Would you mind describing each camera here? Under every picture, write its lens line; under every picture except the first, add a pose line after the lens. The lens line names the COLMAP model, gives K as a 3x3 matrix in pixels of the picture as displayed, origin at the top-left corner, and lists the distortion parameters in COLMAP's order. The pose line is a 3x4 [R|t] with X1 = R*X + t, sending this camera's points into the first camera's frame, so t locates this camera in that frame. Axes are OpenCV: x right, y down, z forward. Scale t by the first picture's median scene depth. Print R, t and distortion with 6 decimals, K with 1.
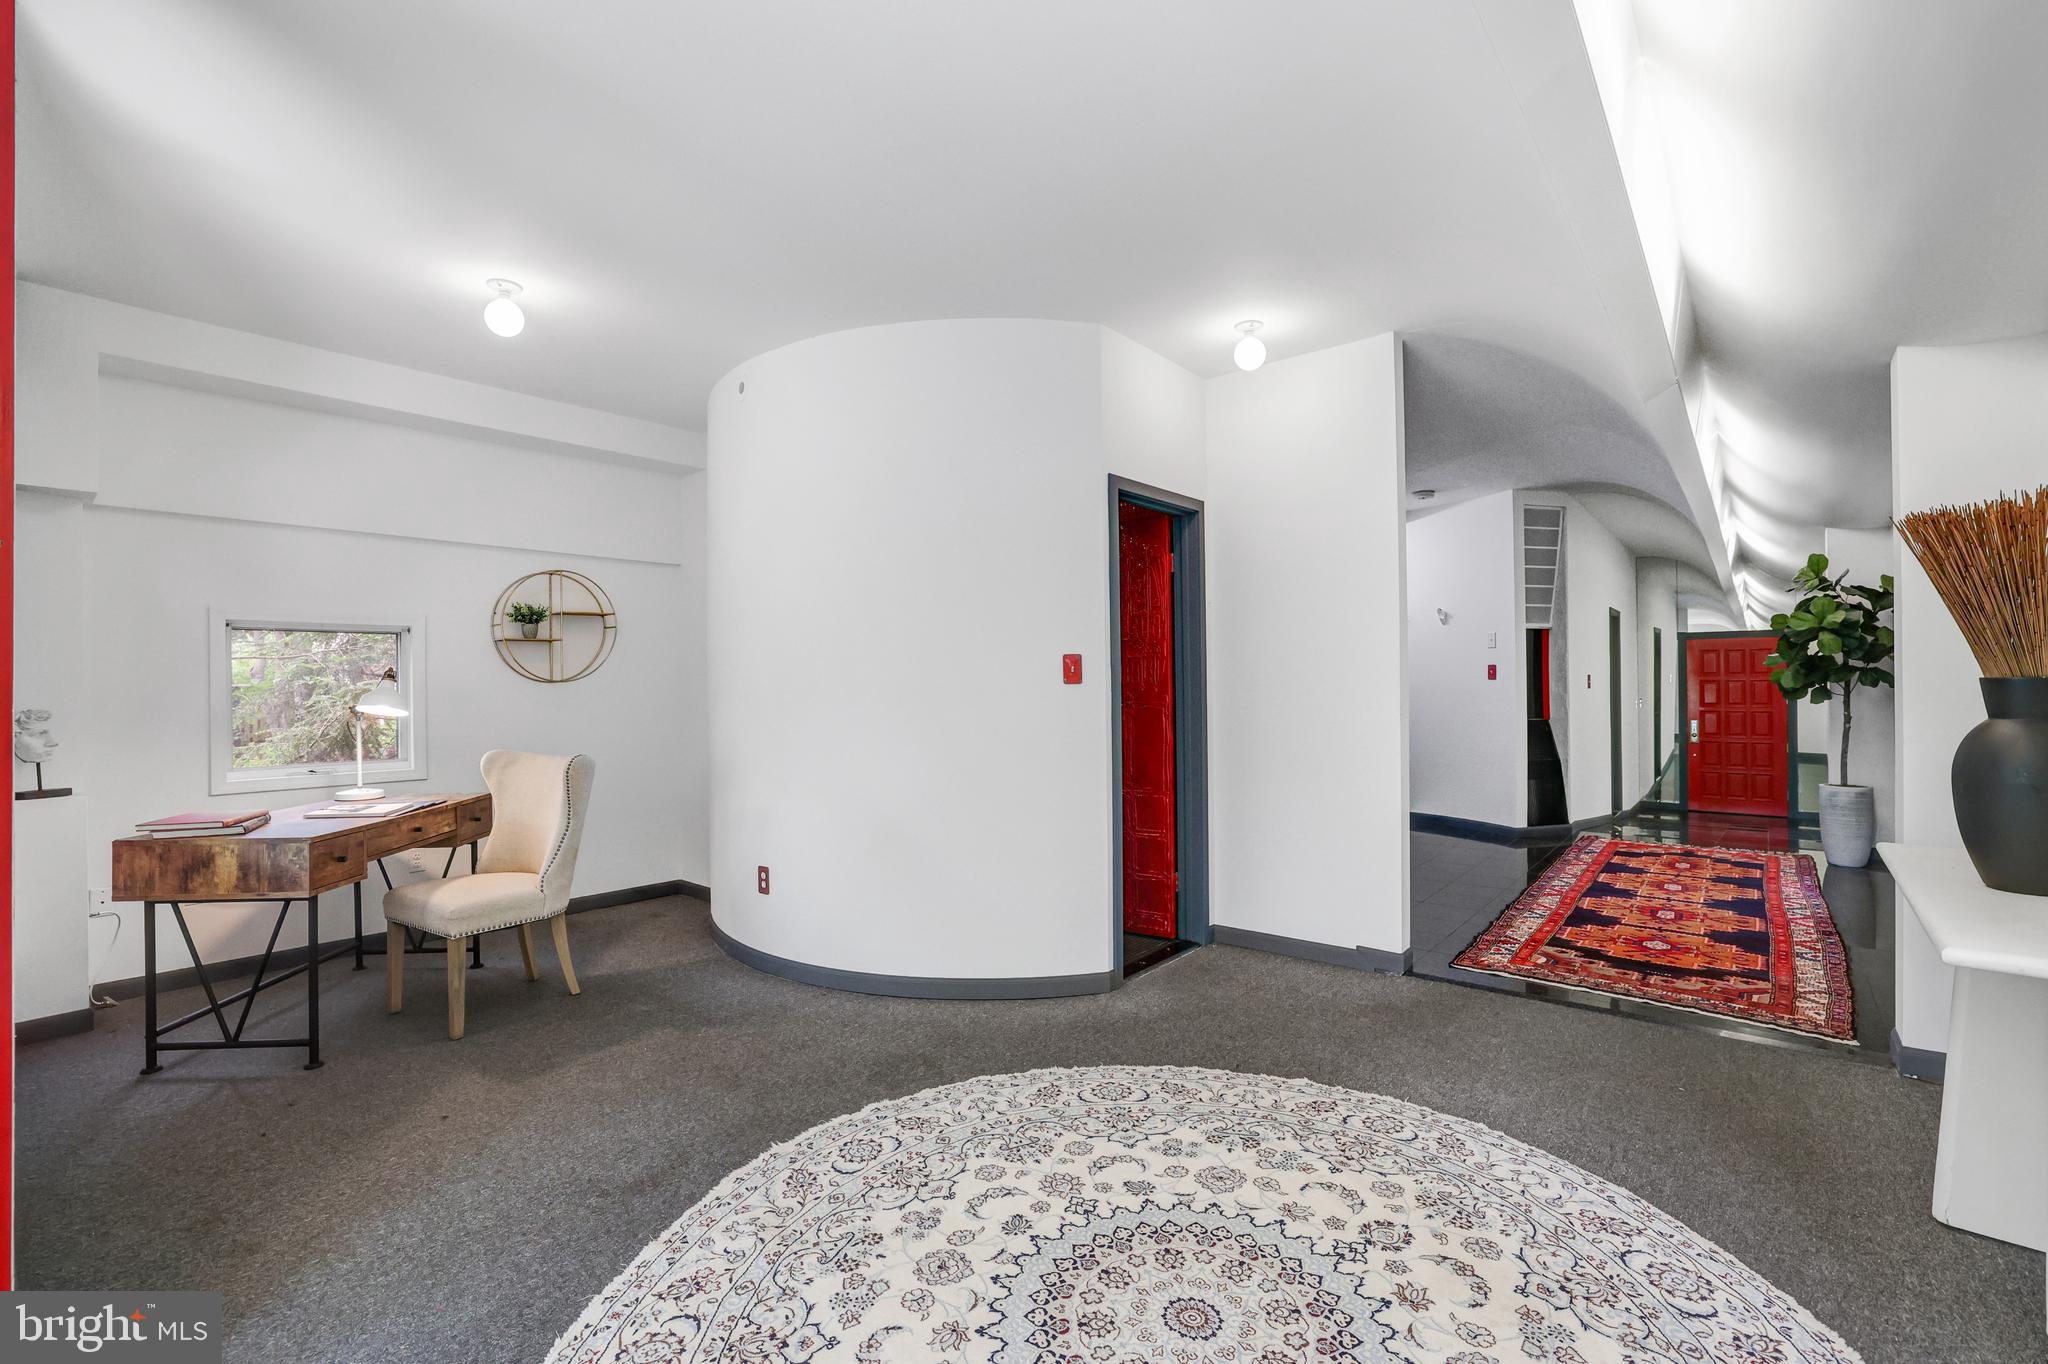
lens RADIAL K [[839.3, 0, 1121.4], [0, 839.3, 676.9], [0, 0, 1]] dist [-0.000023, 0.012473]
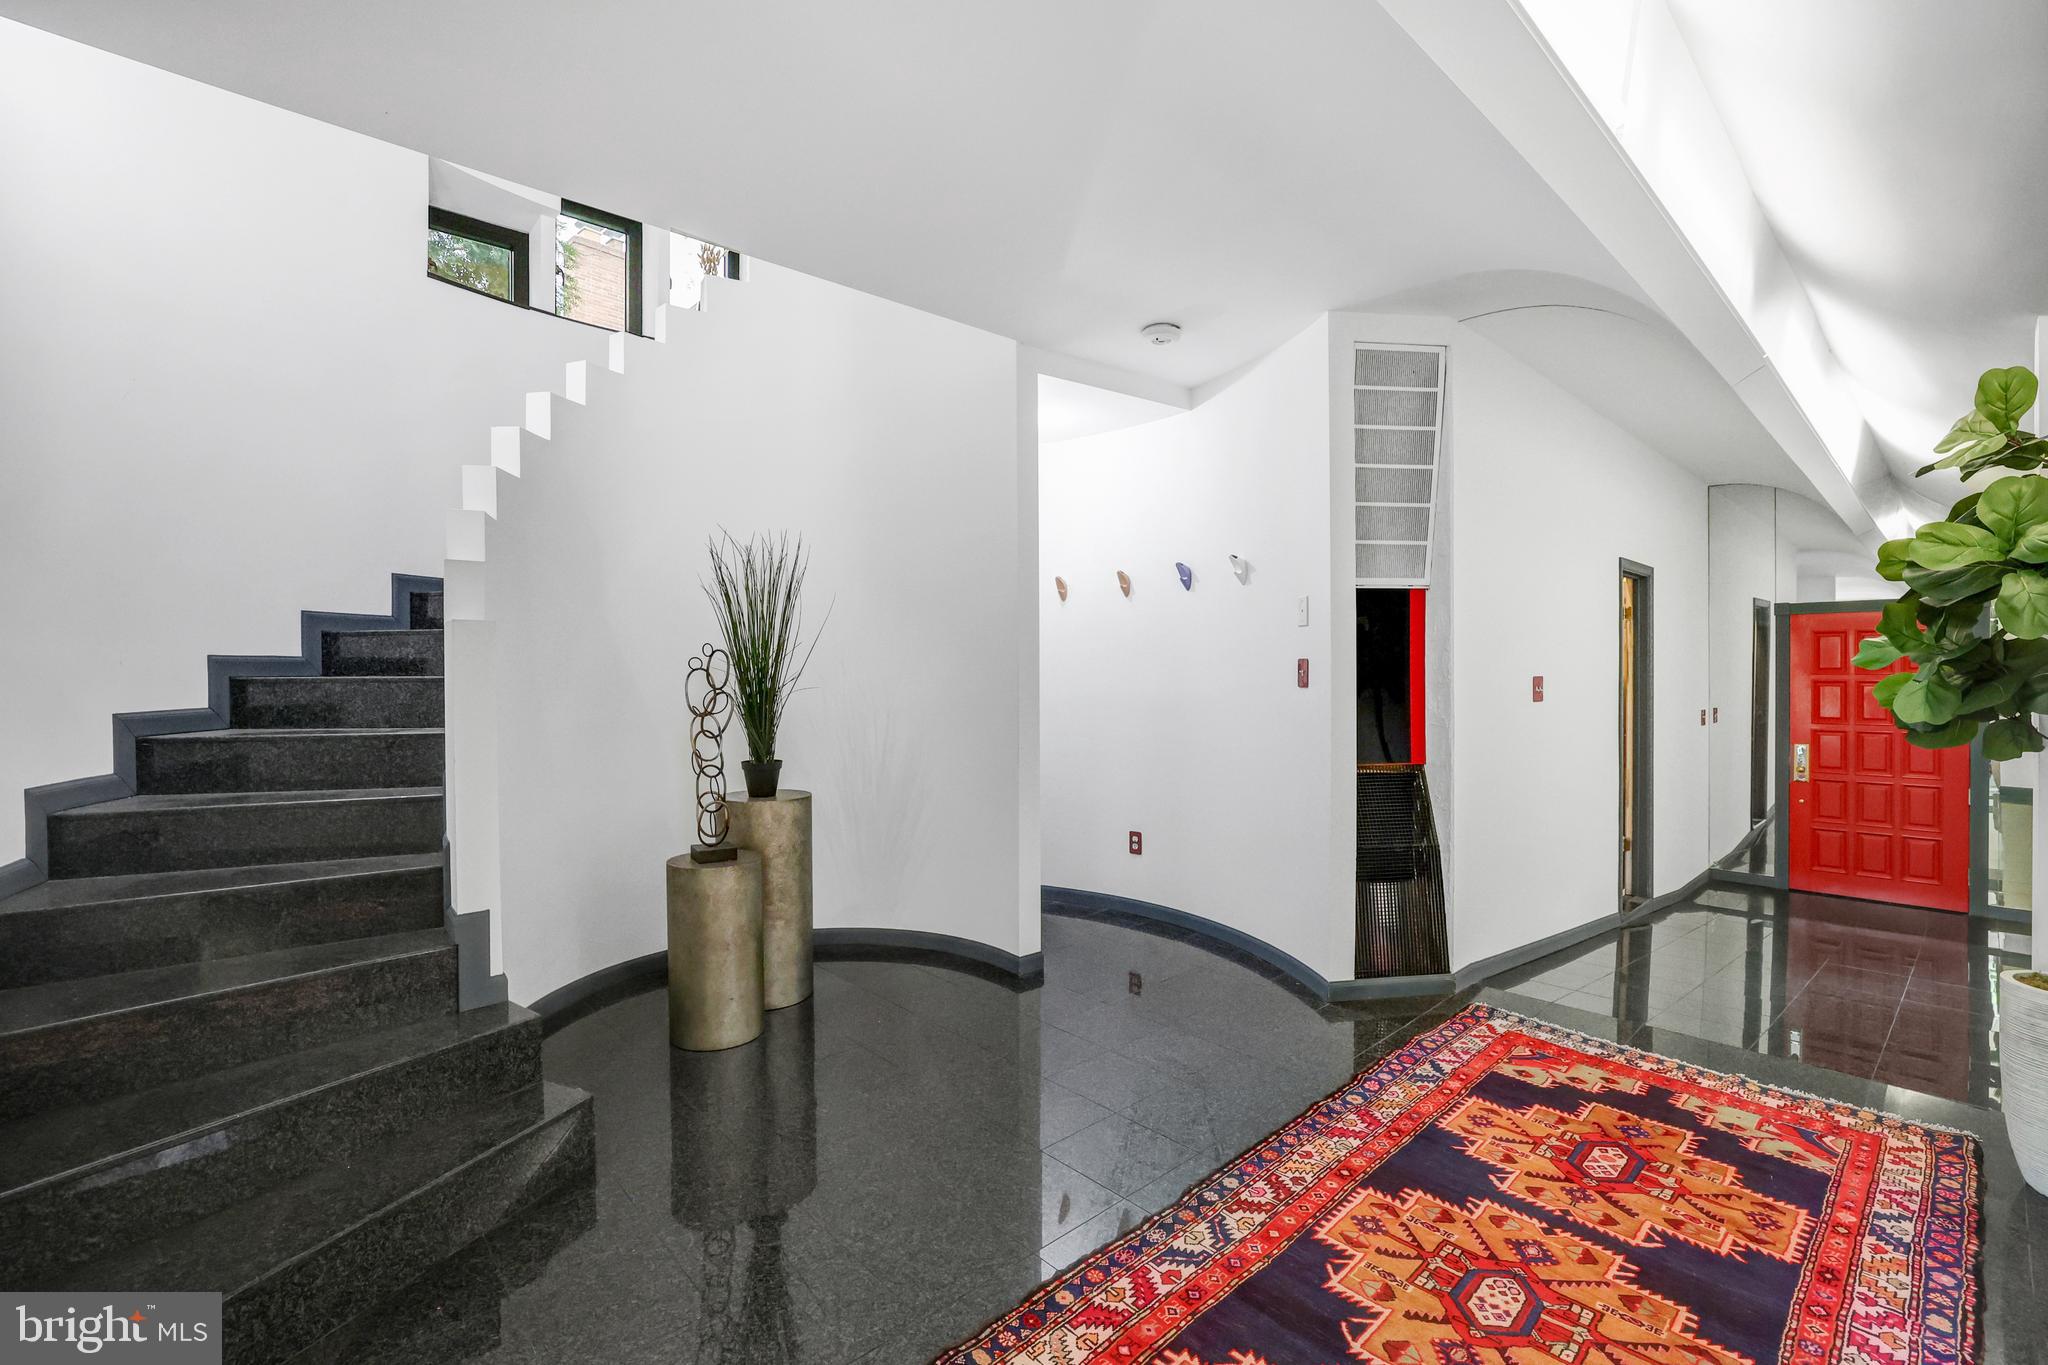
lens RADIAL K [[885.1, 0, 1022.6], [0, 885.1, 675.8], [0, 0, 1]] dist [-0.044168, 0.015656]
pose [[0.983081, 0.004451, -0.183116, 0.374700], [-0.002131, 0.999915, 0.012863, -0.010670], [0.183157, -0.012255, 0.983007, 0.436972]]
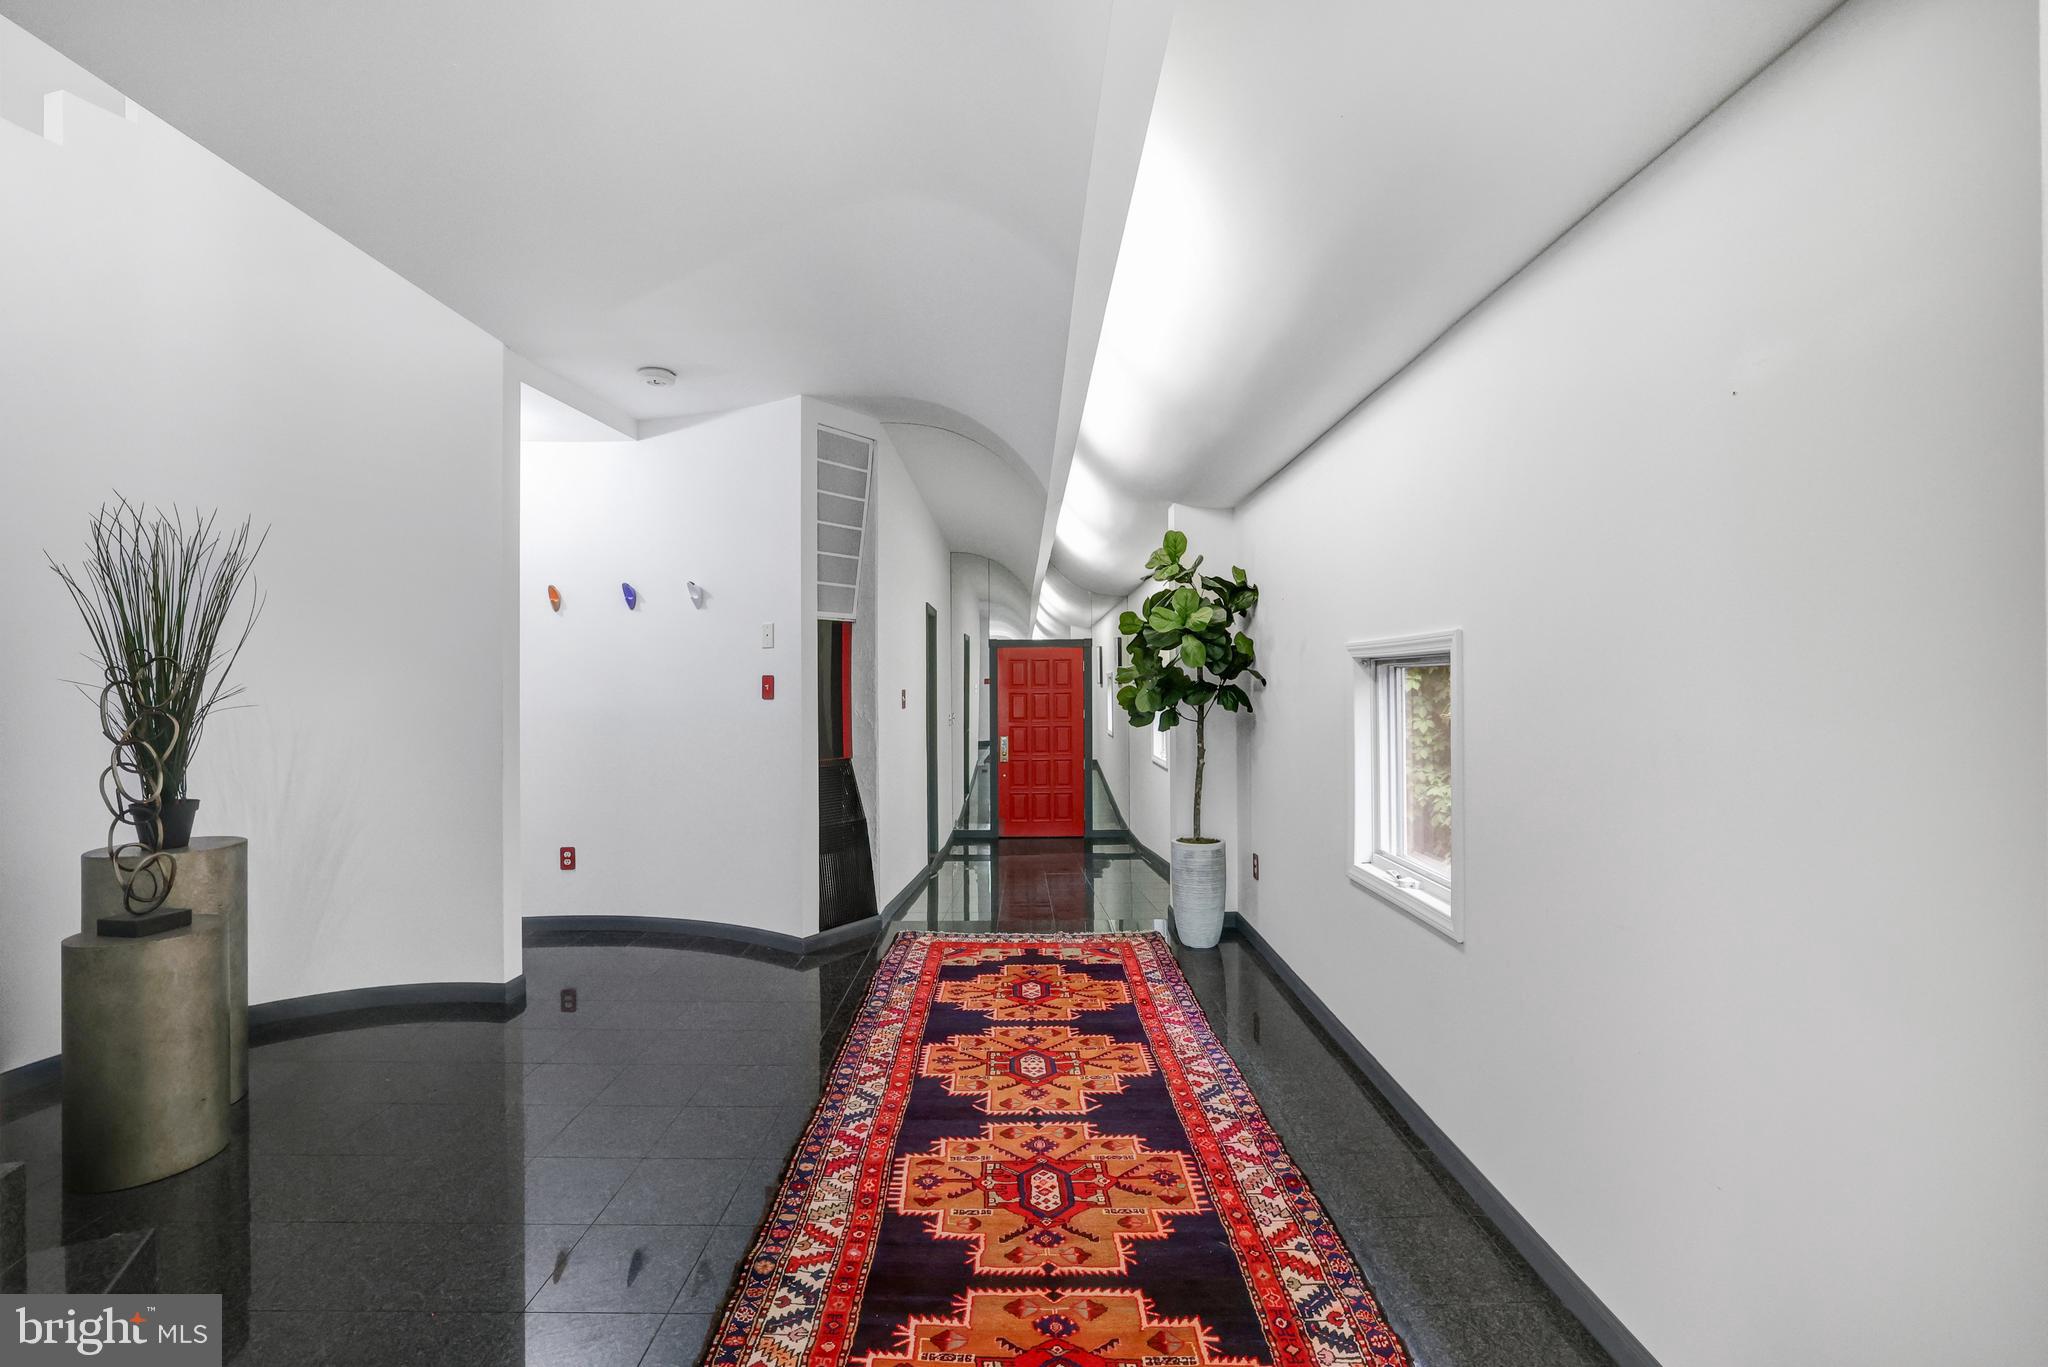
lens RADIAL K [[885.1, 0, 1022.6], [0, 885.1, 676.8], [0, 0, 1]] dist [-0.044168, 0.015656]
pose [[0.798568, 0.007615, 0.601856, 0.201549], [-0.004044, 0.999965, -0.007286, -0.009533], [-0.601891, 0.003384, 0.798571, 0.370455]]
